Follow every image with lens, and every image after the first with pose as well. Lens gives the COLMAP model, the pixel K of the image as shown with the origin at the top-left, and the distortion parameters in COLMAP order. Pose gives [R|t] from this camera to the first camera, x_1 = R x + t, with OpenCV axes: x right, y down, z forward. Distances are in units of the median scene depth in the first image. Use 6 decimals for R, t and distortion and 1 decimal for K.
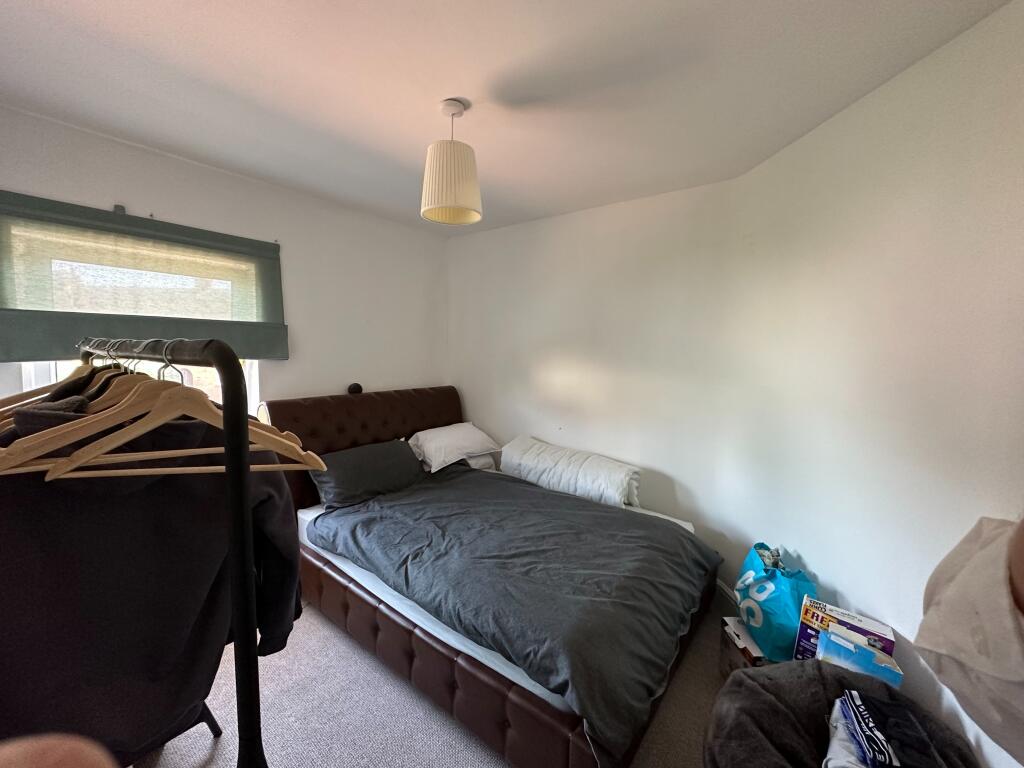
lens RADIAL K [[407.9, 0, 512.6], [0, 407.9, 419.5], [0, 0, 1]] dist [0.001253, 0.000397]
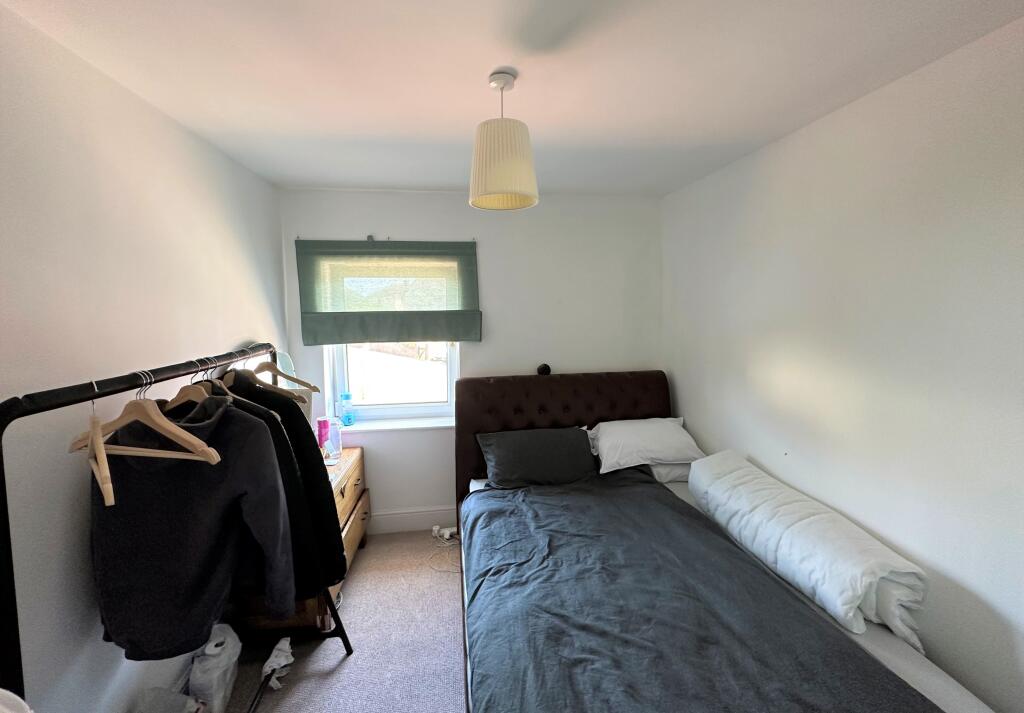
lens RADIAL K [[415.8, 0, 512.0], [0, 415.8, 356.5], [0, 0, 1]] dist [0.001313, 0.000457]
pose [[0.722563, 0.058296, -0.688842, 0.298903], [-0.093605, 0.995512, -0.013938, -0.099759], [0.684938, 0.074550, 0.724777, 0.242979]]
